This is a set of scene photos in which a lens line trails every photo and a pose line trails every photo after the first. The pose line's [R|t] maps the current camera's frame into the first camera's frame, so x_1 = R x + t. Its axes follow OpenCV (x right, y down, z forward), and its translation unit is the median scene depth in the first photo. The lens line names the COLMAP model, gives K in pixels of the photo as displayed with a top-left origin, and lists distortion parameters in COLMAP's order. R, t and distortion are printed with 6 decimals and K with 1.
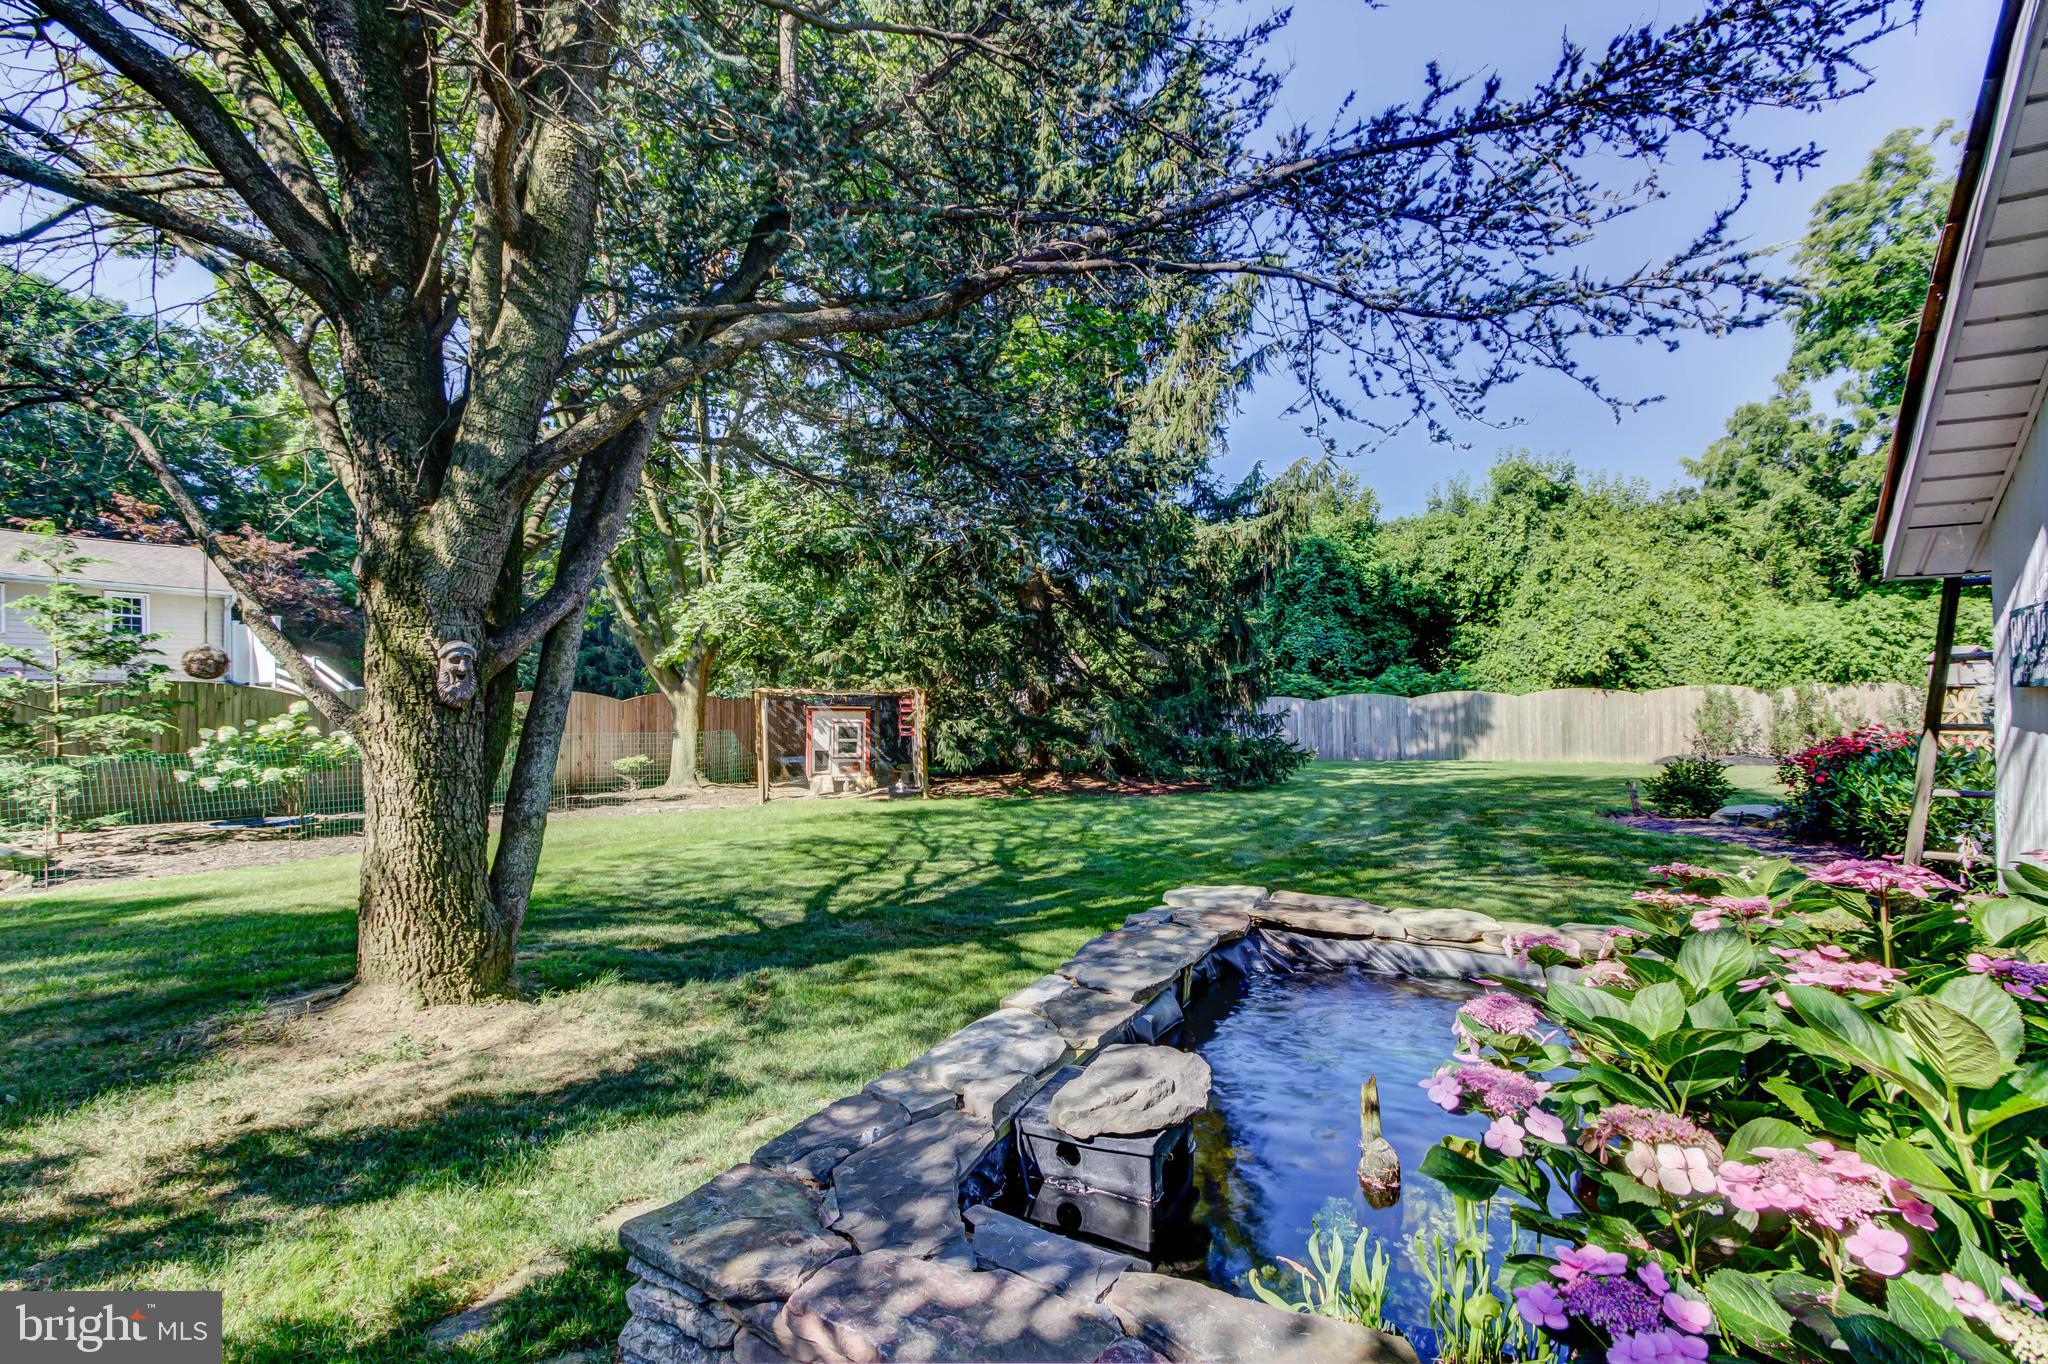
lens RADIAL K [[929.7, 0, 1024.0], [0, 929.7, 682.0], [0, 0, 1]] dist [0.001303, 0.000628]
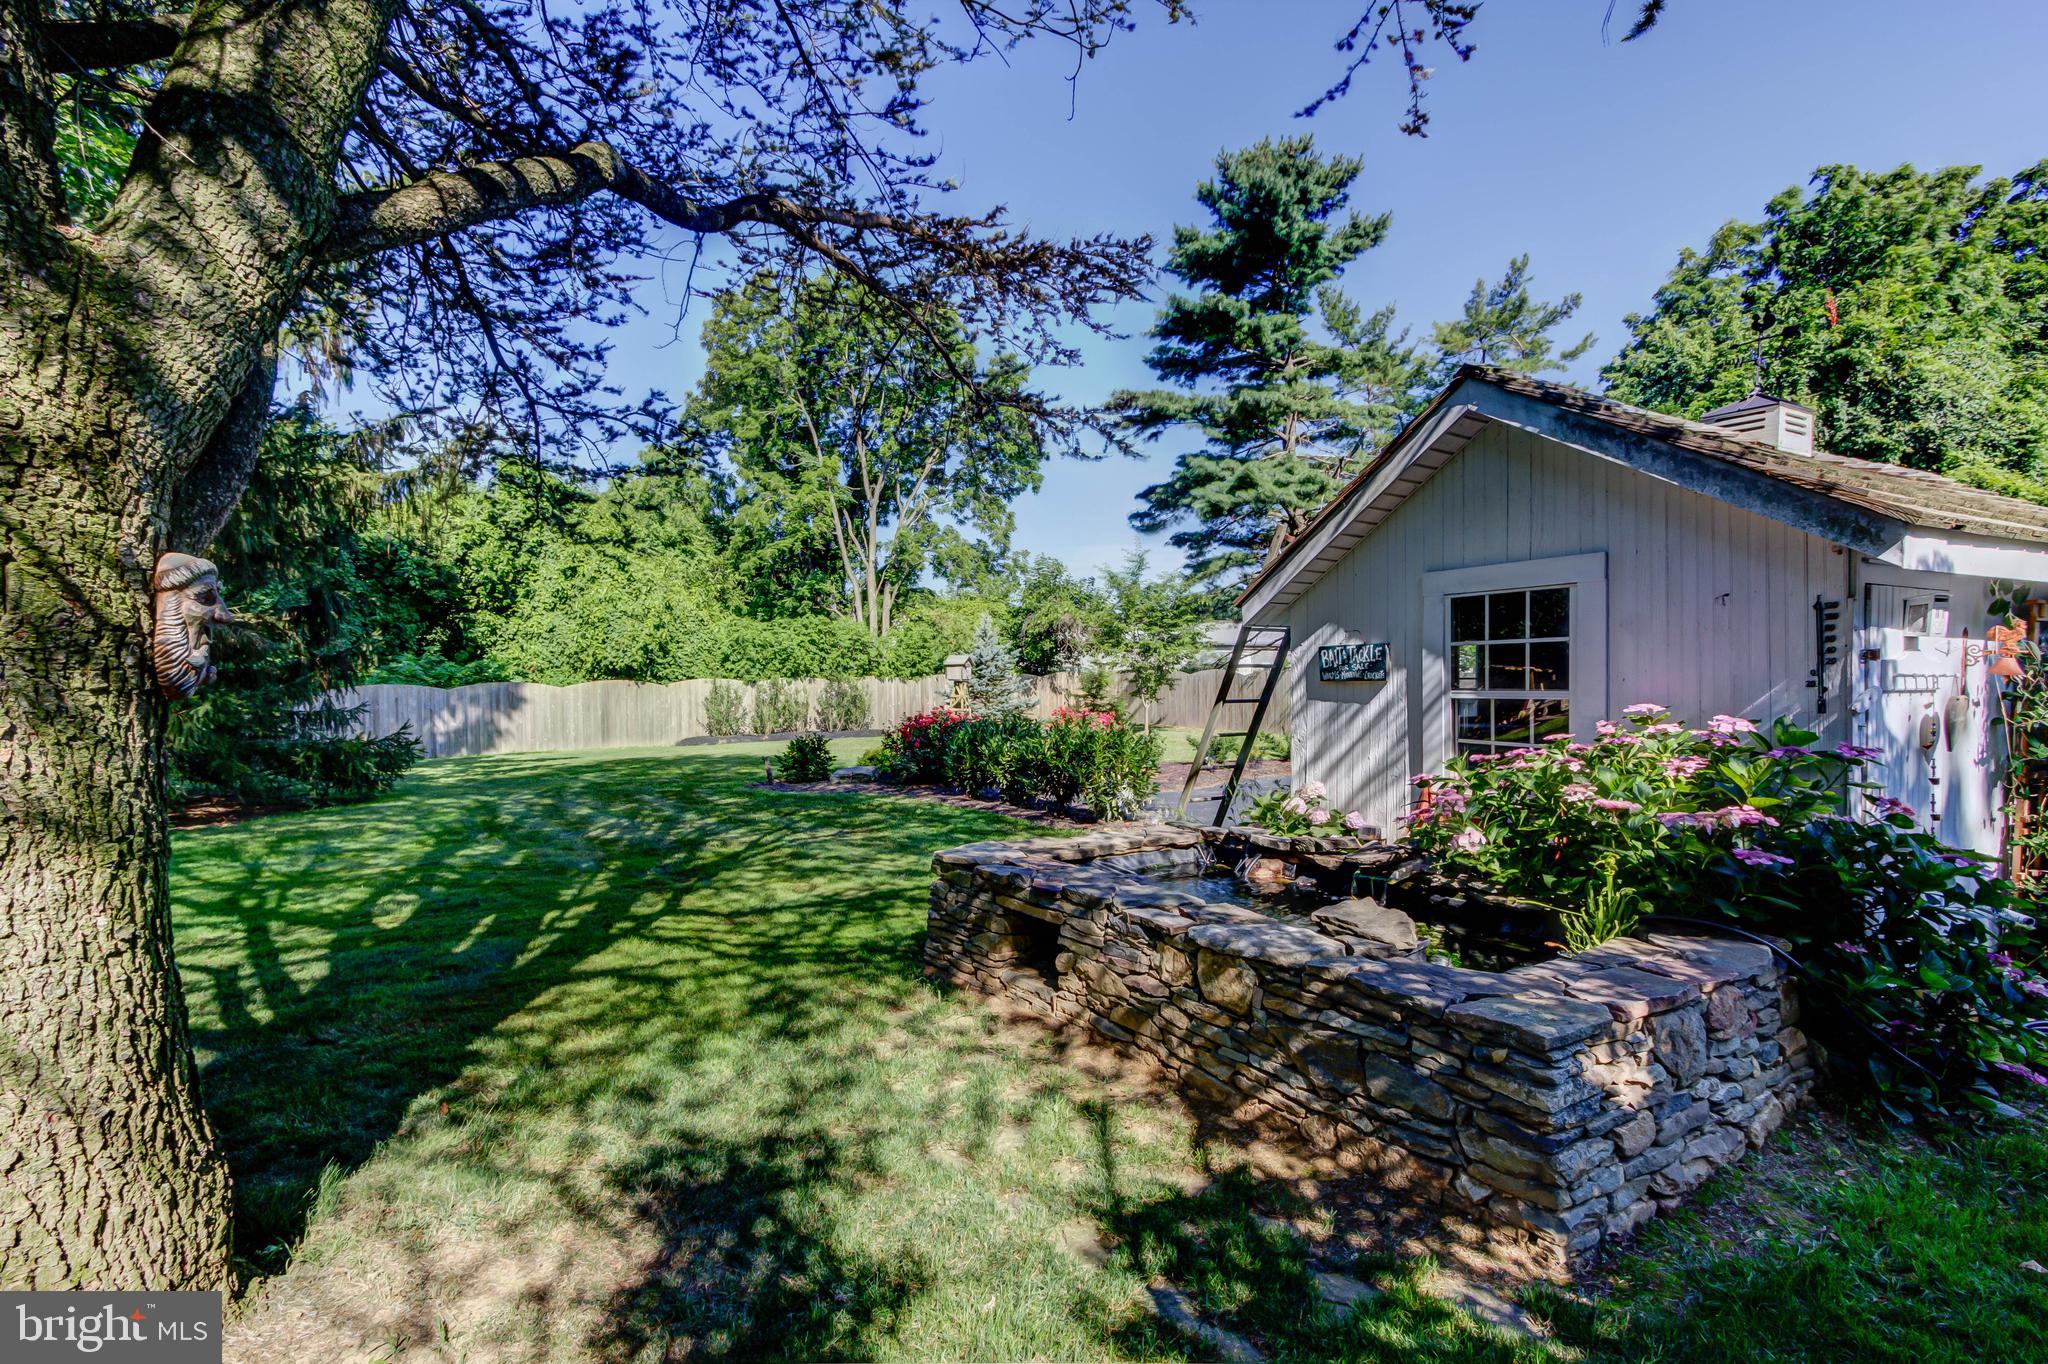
lens RADIAL K [[929.7, 0, 1024.0], [0, 929.7, 682.0], [0, 0, 1]] dist [0.001303, 0.000628]
pose [[0.438744, 0.006831, 0.898586, -0.167632], [-0.014339, 0.999897, -0.000601, 0.002721], [-0.898498, -0.012621, 0.438796, 0.084770]]
